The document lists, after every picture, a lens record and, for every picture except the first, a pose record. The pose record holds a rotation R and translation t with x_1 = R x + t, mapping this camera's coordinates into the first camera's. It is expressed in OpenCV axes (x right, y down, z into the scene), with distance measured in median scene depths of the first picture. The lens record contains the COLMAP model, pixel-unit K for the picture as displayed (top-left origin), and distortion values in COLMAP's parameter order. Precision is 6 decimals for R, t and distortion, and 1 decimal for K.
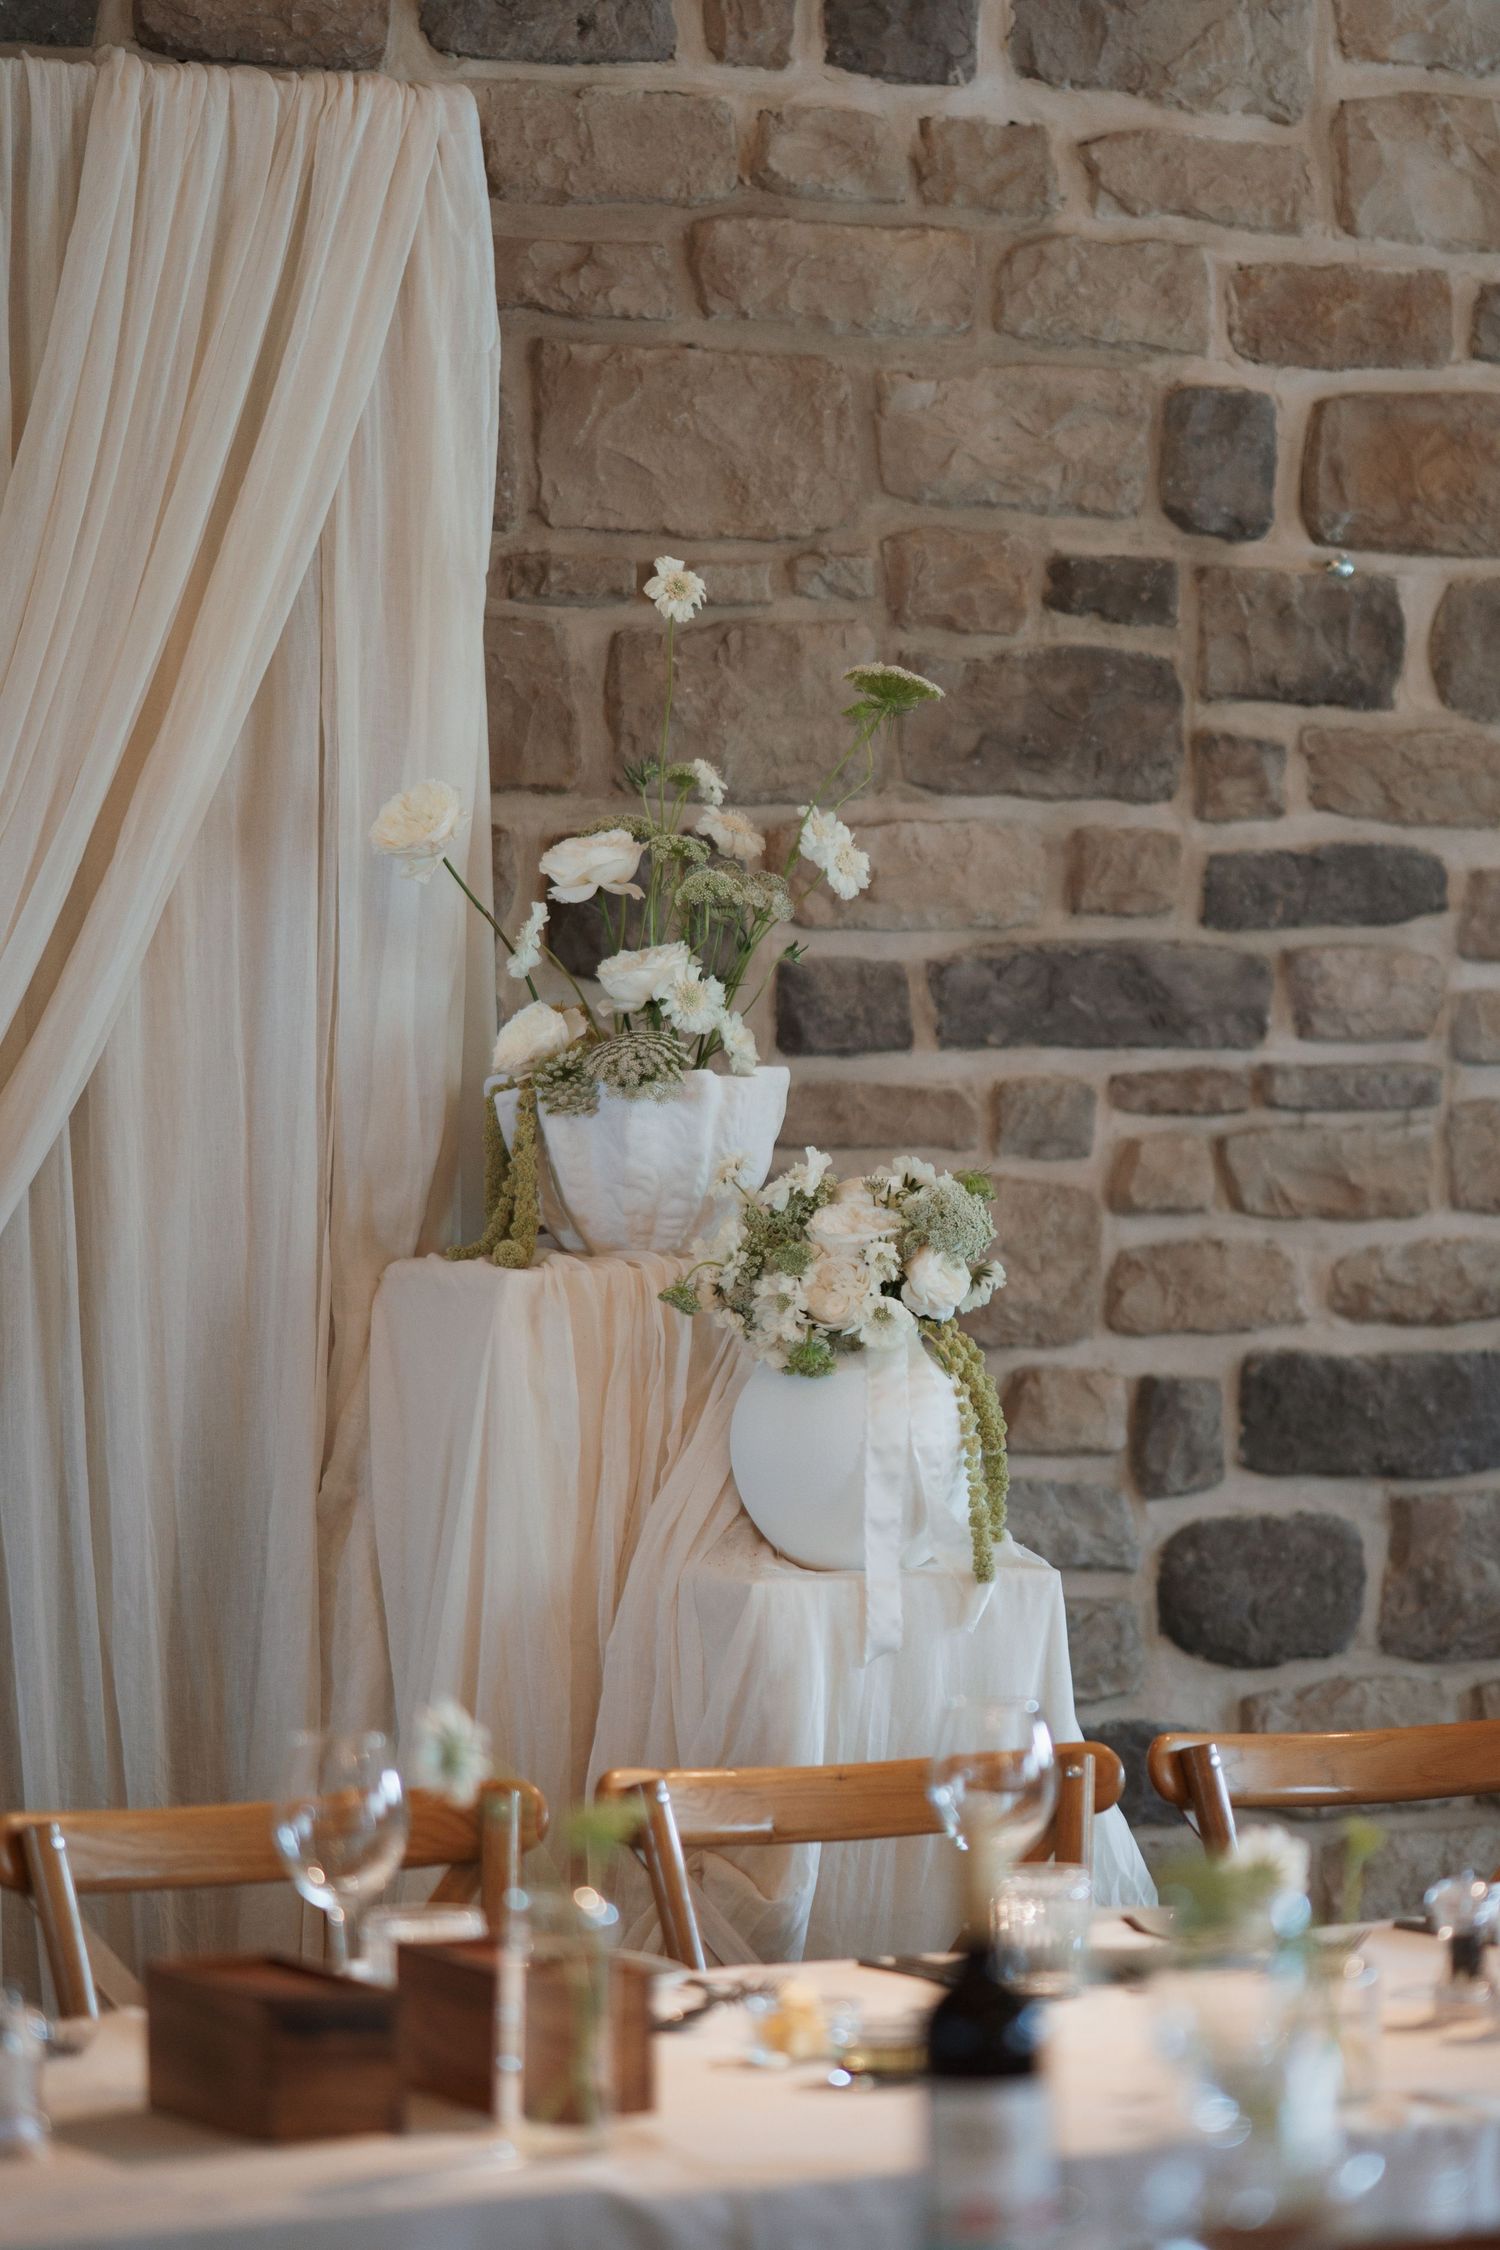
lens RADIAL K [[6299.9, 0, 749.4], [0, 6299.9, 1329.0], [0, 0, 1]] dist [0.116275, 0.202822]
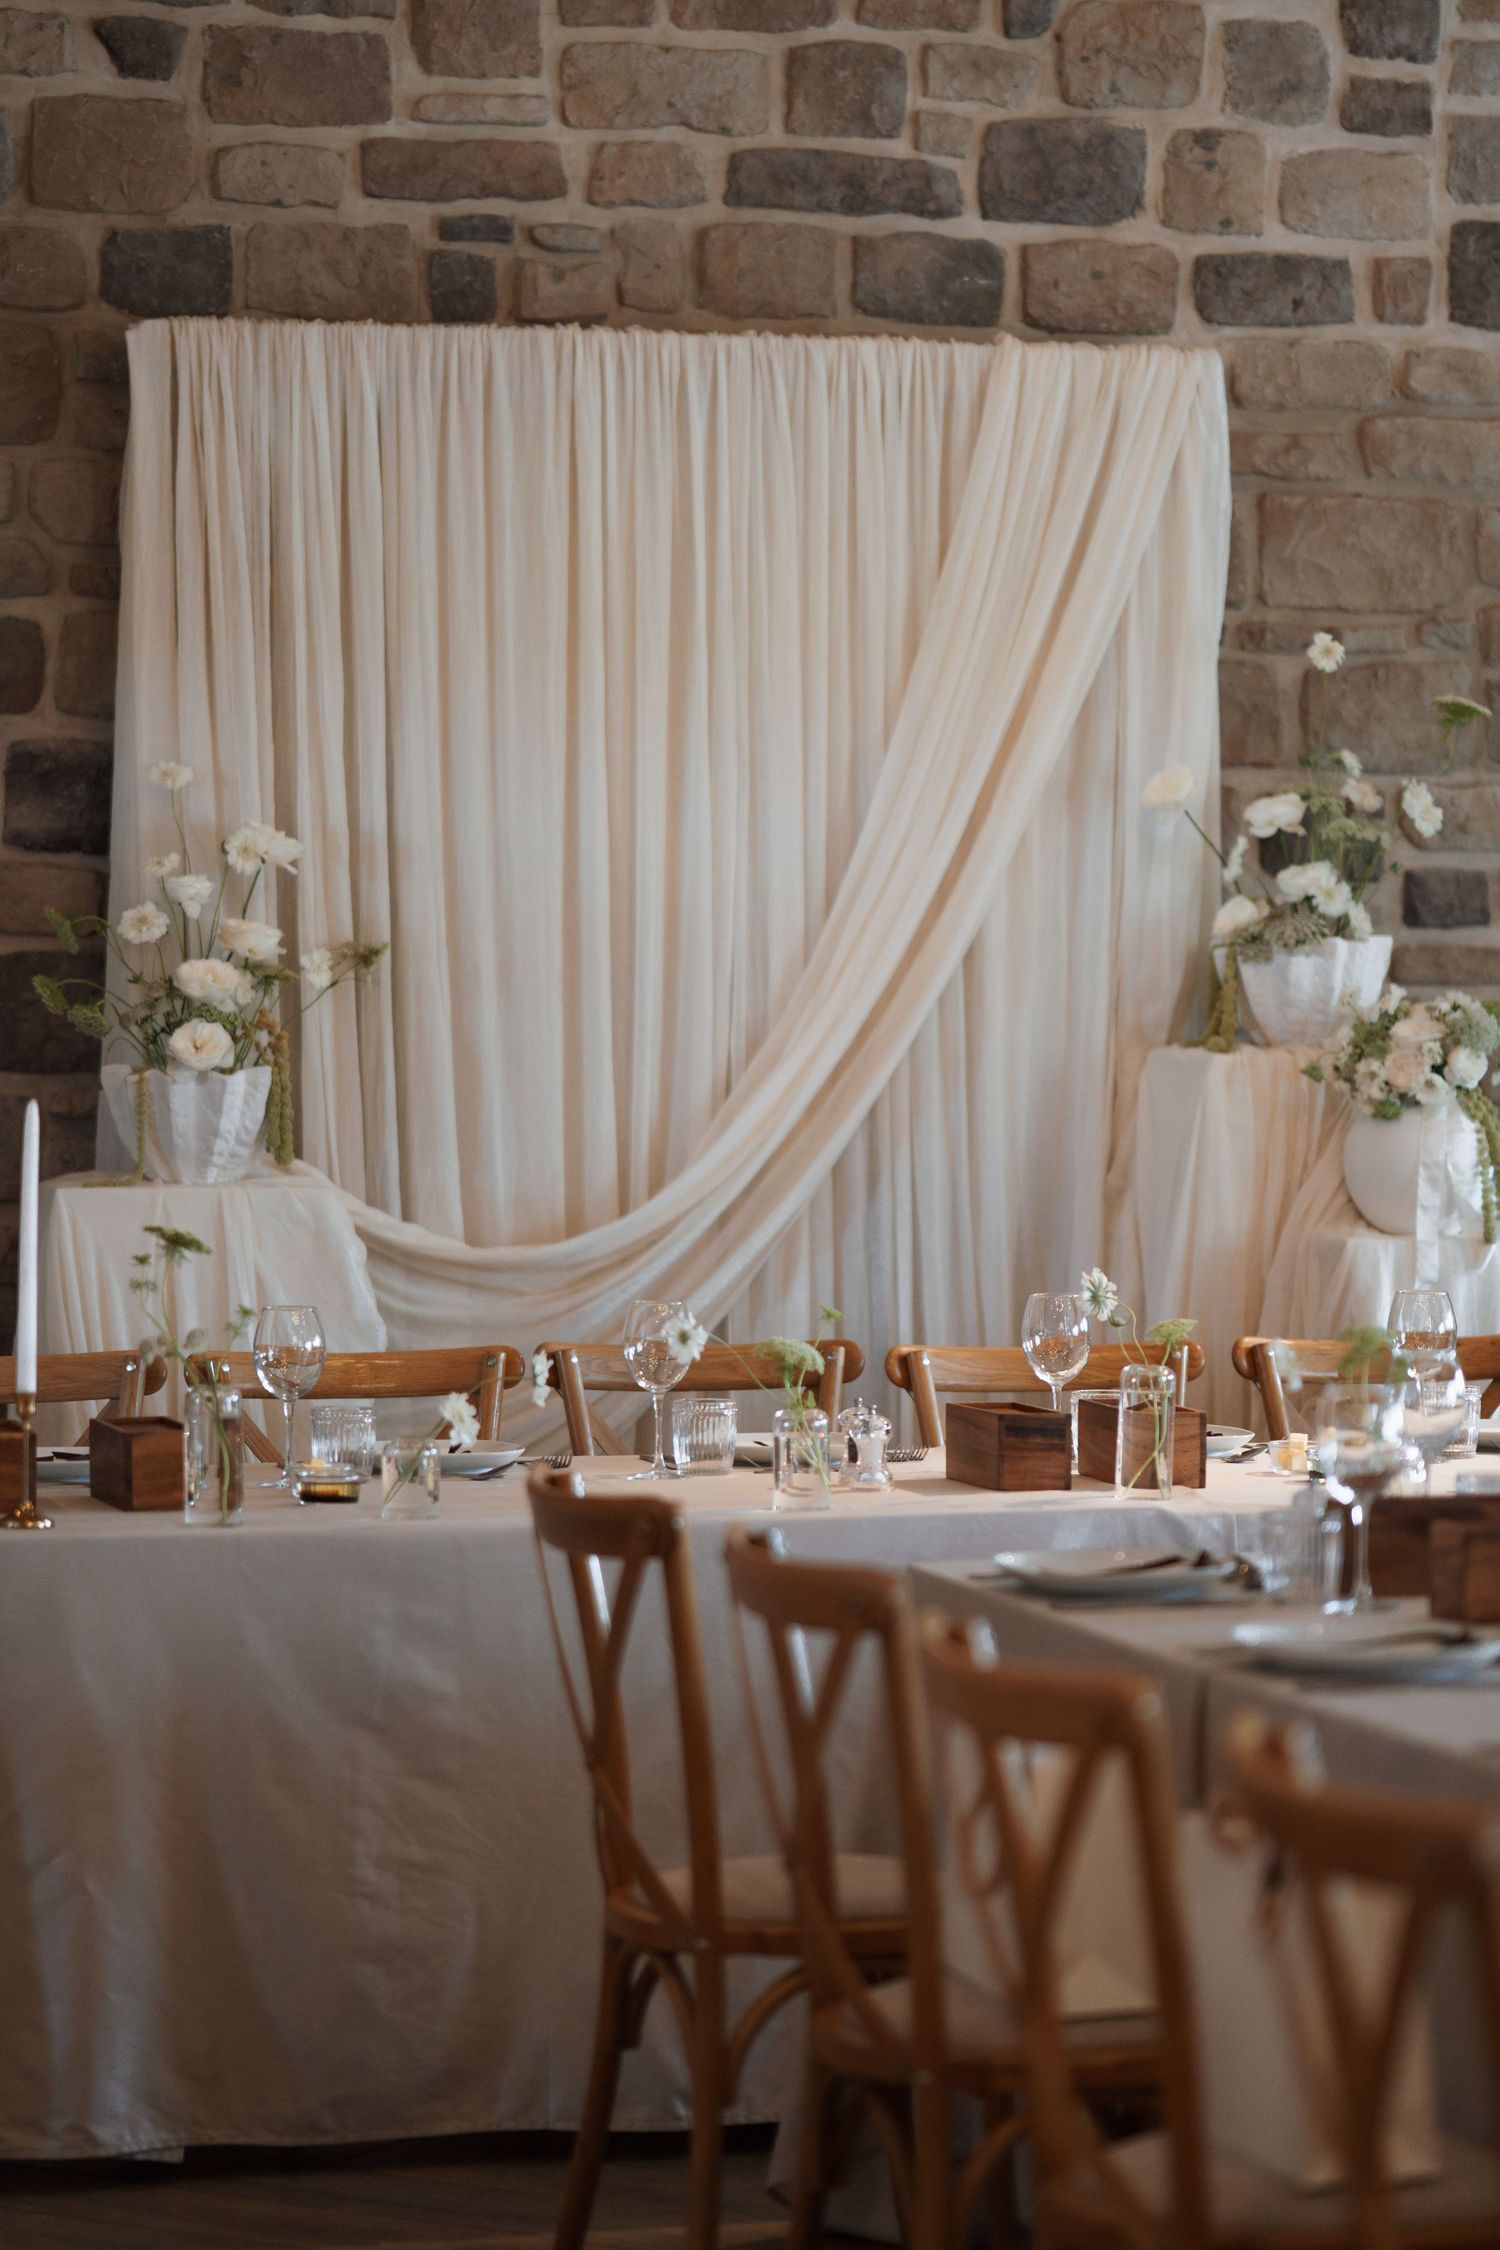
lens RADIAL K [[6299.9, 0, 749.4], [0, 6299.9, 1329.0], [0, 0, 1]] dist [0.116275, 0.202822]
pose [[0.982851, 0.028197, -0.182233, 0.146832], [-0.022746, 0.999231, 0.031931, 0.012994], [0.182993, -0.027239, 0.982737, -0.680558]]
